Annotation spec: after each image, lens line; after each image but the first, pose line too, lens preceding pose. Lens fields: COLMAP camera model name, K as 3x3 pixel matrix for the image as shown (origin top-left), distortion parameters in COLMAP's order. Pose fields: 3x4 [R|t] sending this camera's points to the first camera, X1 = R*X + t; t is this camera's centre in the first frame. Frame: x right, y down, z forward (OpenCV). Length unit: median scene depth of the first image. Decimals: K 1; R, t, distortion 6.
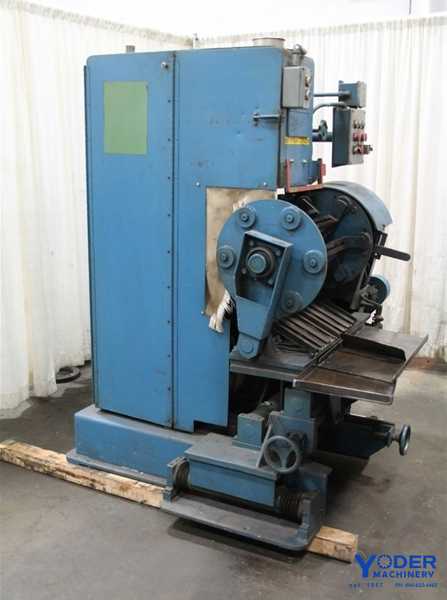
lens RADIAL K [[681.4, 0, 223.5], [0, 681.4, 300.0], [0, 0, 1]] dist [-0.085622, 0.022148]
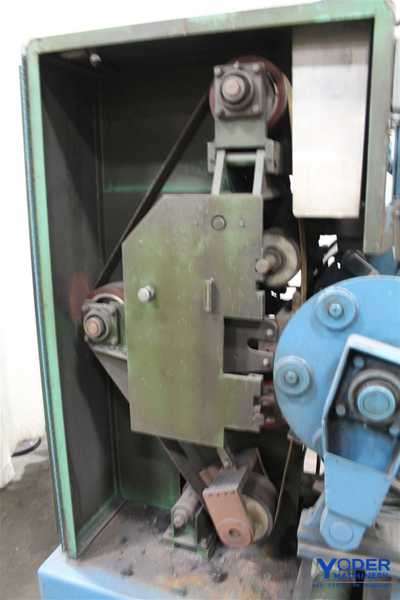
lens RADIAL K [[505.5, 0, 200.0], [0, 505.5, 300.0], [0, 0, 1]] dist [-0.151919, 0.117579]
pose [[0.992633, -0.049496, 0.110586, -0.104494], [0.048227, 0.998737, 0.014121, -0.122352], [-0.111146, -0.008684, 0.993766, 0.532010]]
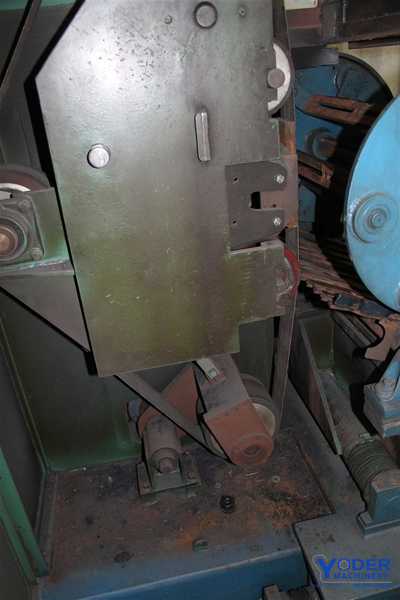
lens RADIAL K [[505.5, 0, 200.0], [0, 505.5, 300.0], [0, 0, 1]] dist [-0.151919, 0.117579]
pose [[0.771642, -0.359807, 0.524507, -0.228075], [0.243051, 0.928842, 0.279606, -0.113850], [-0.587788, -0.088274, 0.804185, 0.731752]]
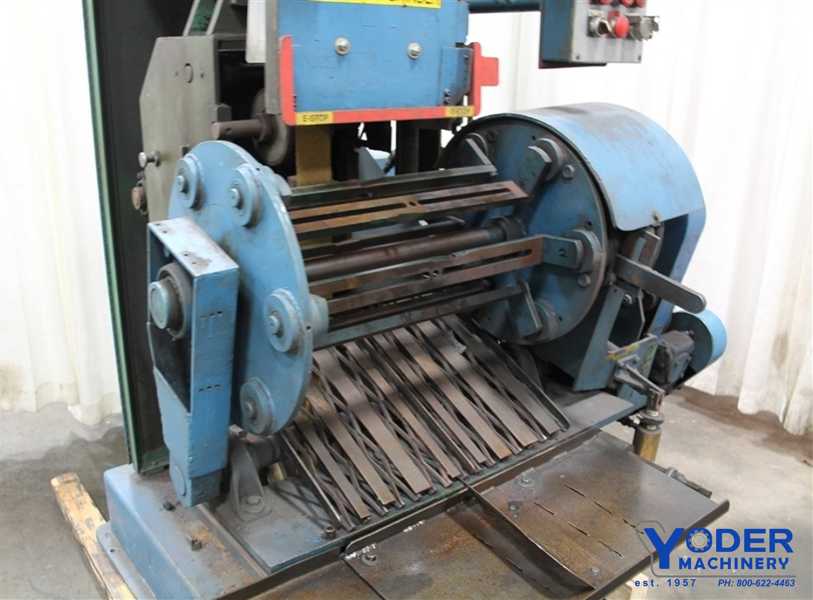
lens RADIAL K [[742.2, 0, 377.3], [0, 742.2, 301.8], [0, 0, 1]] dist [-0.114182, 0.086256]
pose [[0.904229, 0.138008, -0.404132, 0.284676], [-0.098353, 0.988202, 0.117402, -0.099561], [0.415567, -0.066411, 0.907135, 0.557531]]
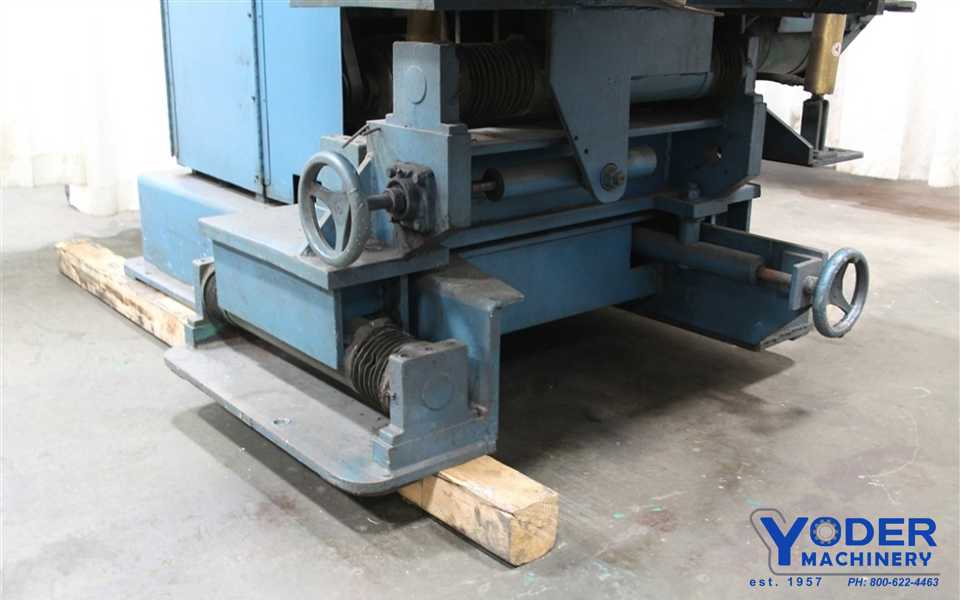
lens RADIAL K [[982.7, 0, 480.0], [0, 982.7, 300.0], [0, 0, 1]] dist [-0.061857, 0.003738]
pose [[0.924293, 0.111530, -0.365024, 0.298972], [-0.085798, 0.992592, 0.086023, 0.194508], [0.371914, -0.048192, 0.927015, 0.485726]]
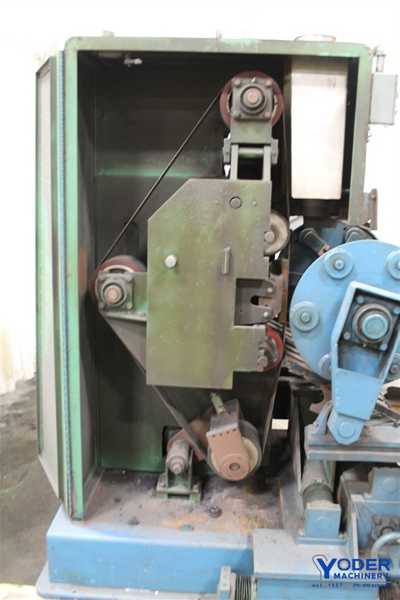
lens RADIAL K [[570.5, 0, 200.0], [0, 570.5, 300.0], [0, 0, 1]] dist [-0.112663, 0.003566]
pose [[0.910207, -0.078224, 0.406699, -0.323576], [0.075651, 0.996882, 0.022430, -0.094013], [-0.407186, 0.010352, 0.913287, 0.419365]]
